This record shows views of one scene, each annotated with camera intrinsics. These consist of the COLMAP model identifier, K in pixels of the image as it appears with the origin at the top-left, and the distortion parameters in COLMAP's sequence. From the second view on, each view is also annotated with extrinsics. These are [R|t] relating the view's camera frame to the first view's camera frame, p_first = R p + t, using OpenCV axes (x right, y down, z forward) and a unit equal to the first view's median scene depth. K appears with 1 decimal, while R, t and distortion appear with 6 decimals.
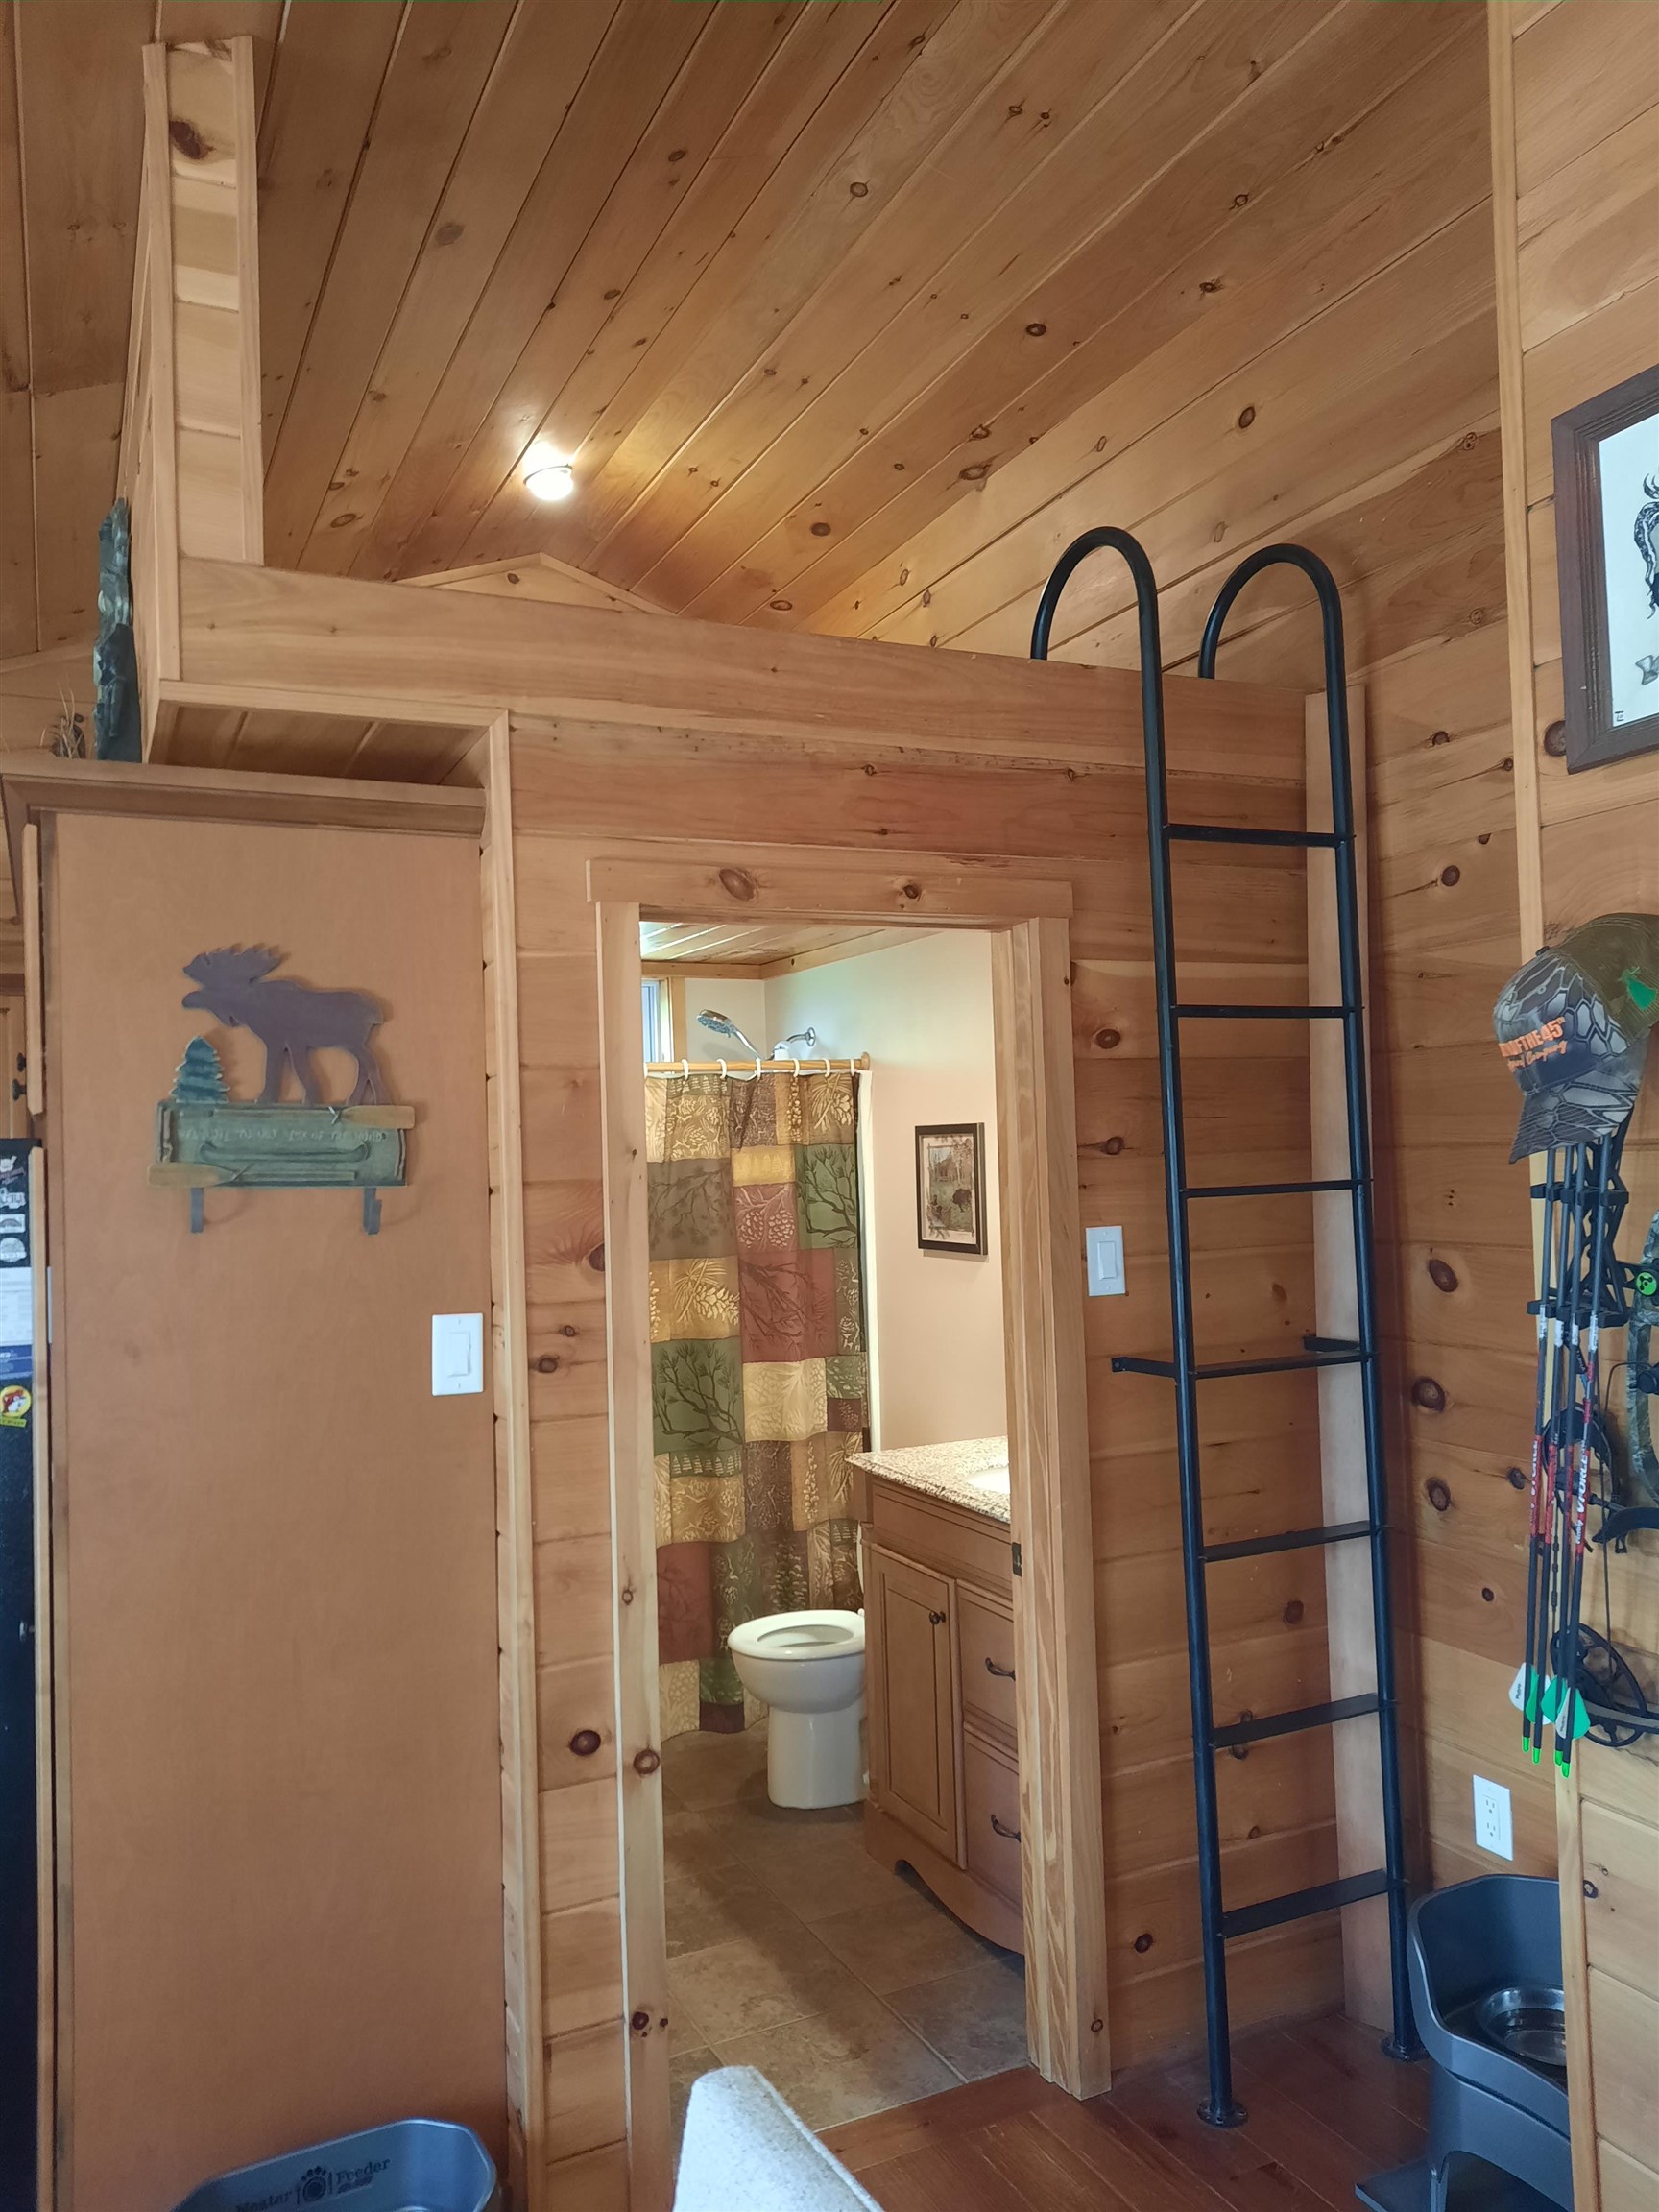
lens RADIAL K [[1611.2, 0, 818.6], [0, 1611.2, 1120.8], [0, 0, 1]] dist [0.057858, -0.052632]
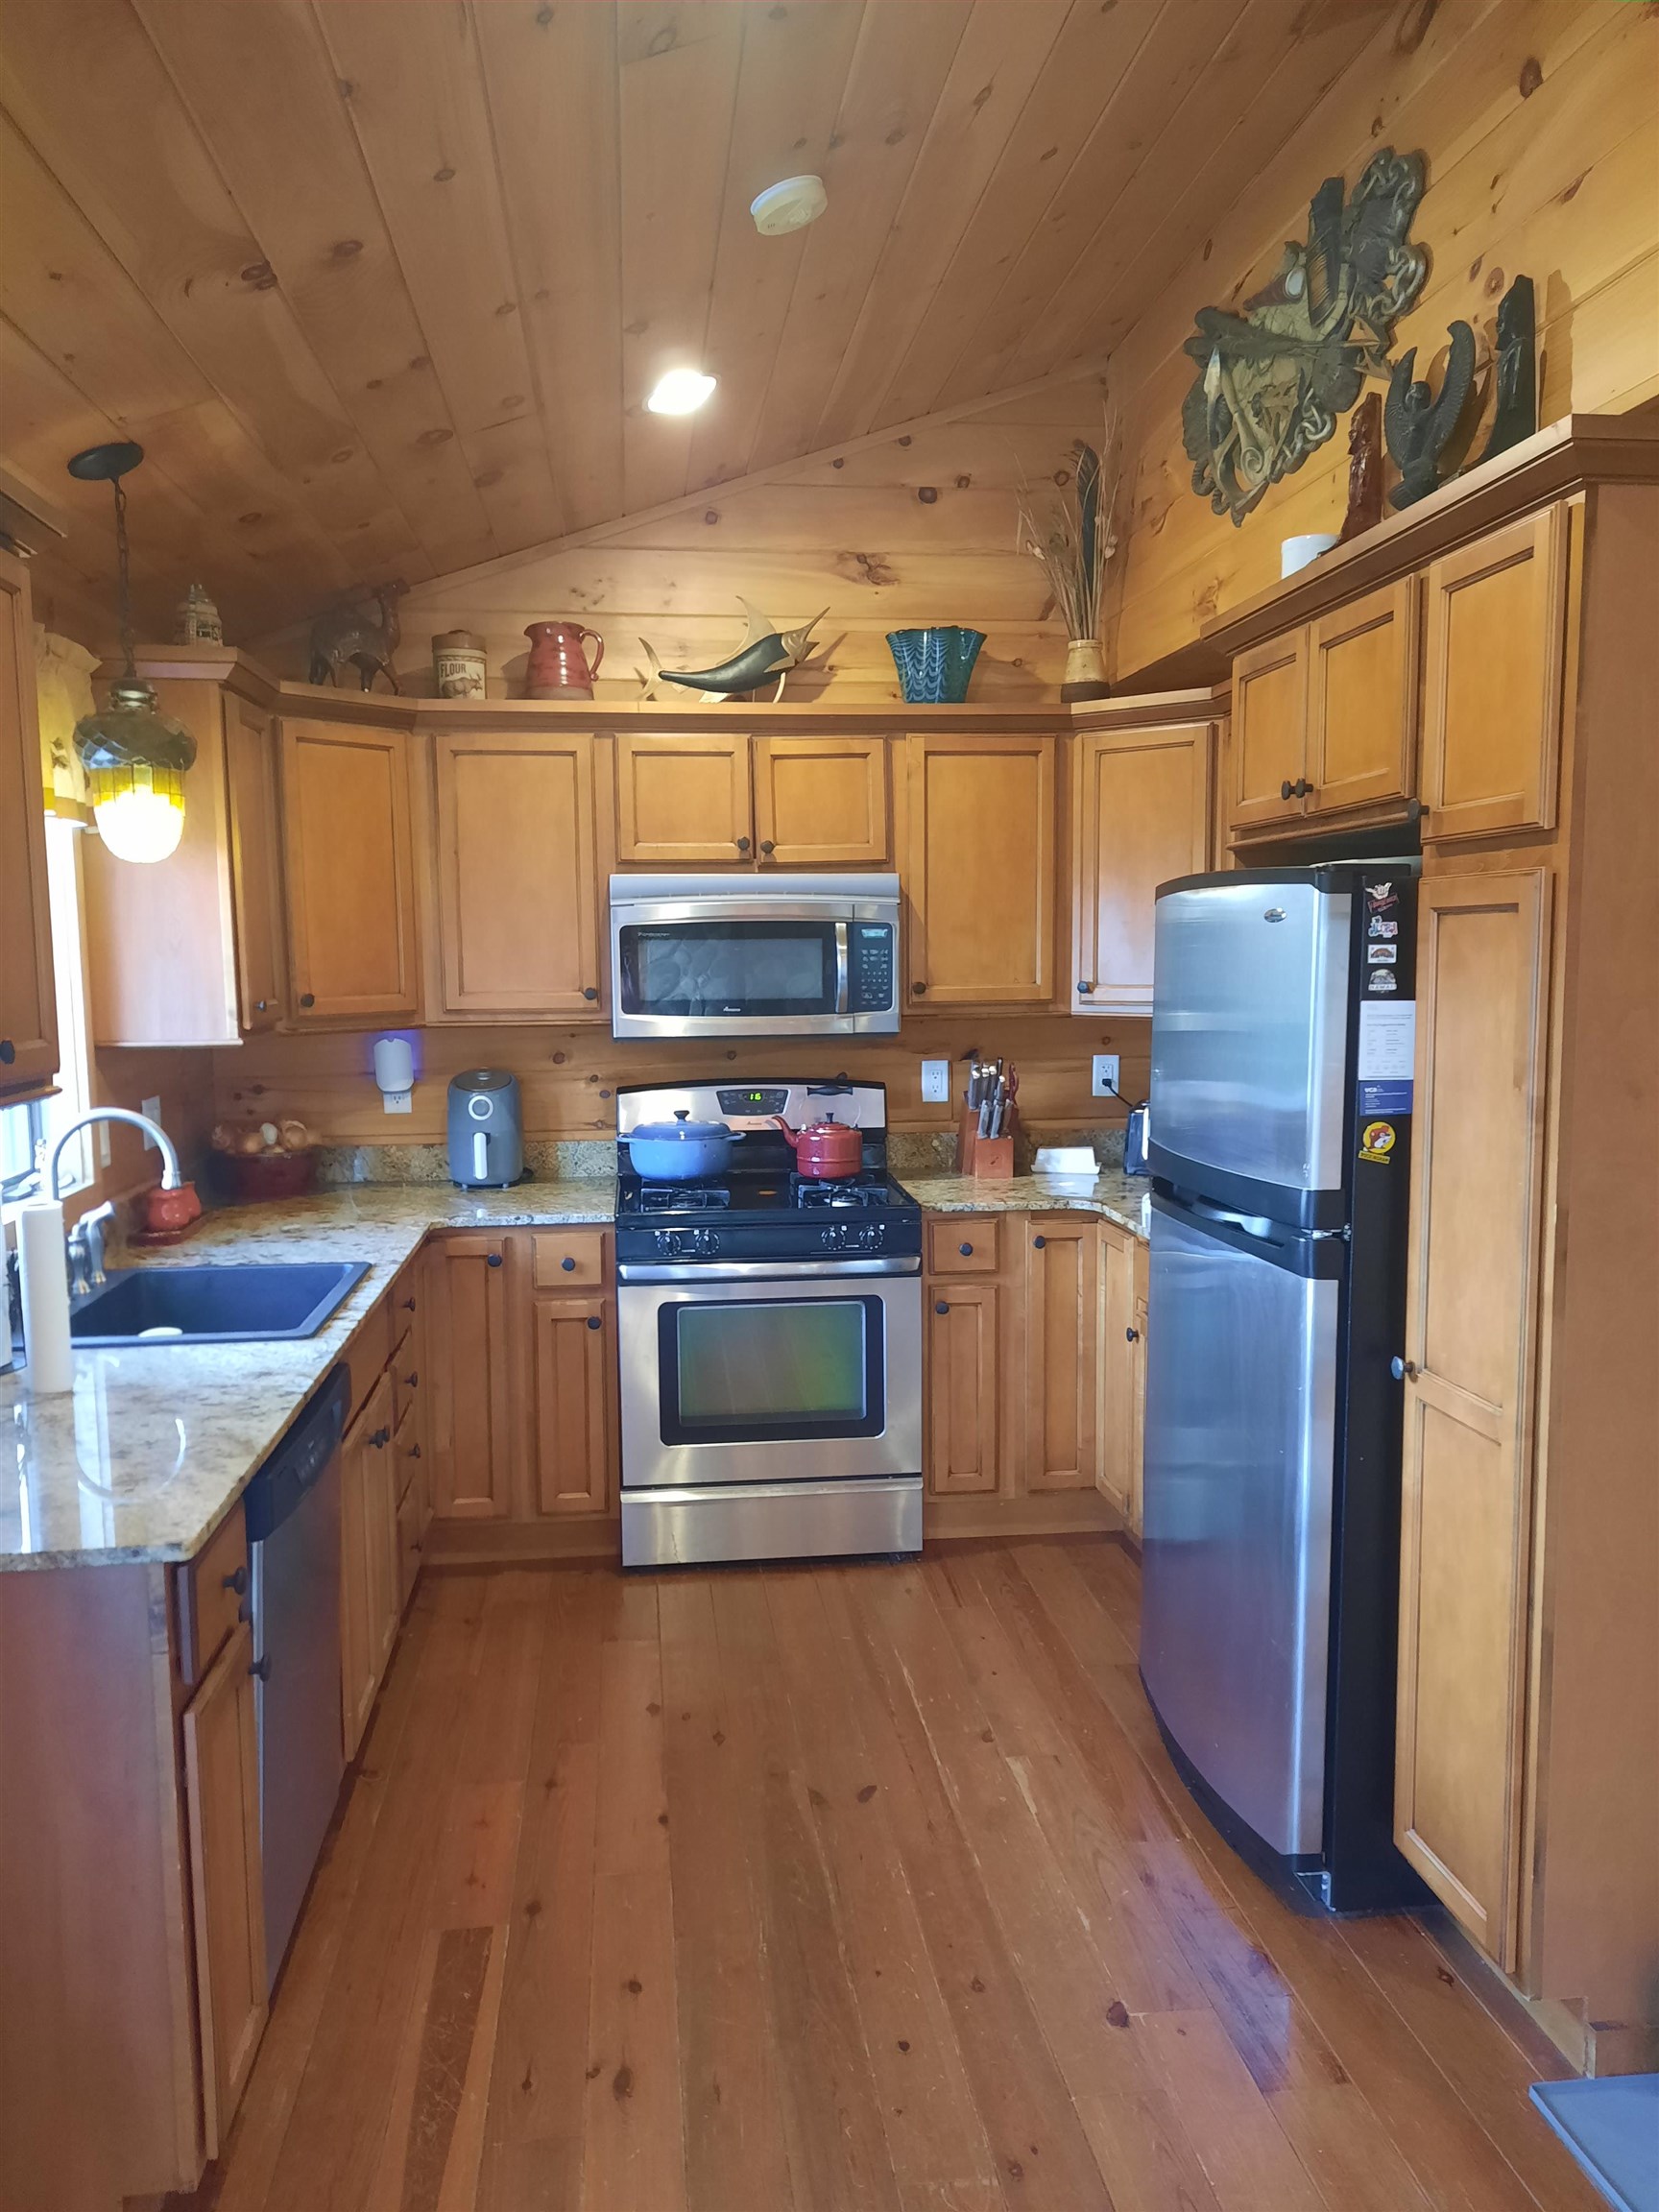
lens RADIAL K [[1611.2, 0, 833.2], [0, 1611.2, 1116.9], [0, 0, 1]] dist [0.057858, -0.052632]
pose [[0.949458, 0.054270, -0.309166, -0.460709], [-0.011580, 0.990326, 0.138276, 0.027429], [0.313679, -0.127707, 0.940902, -0.007723]]
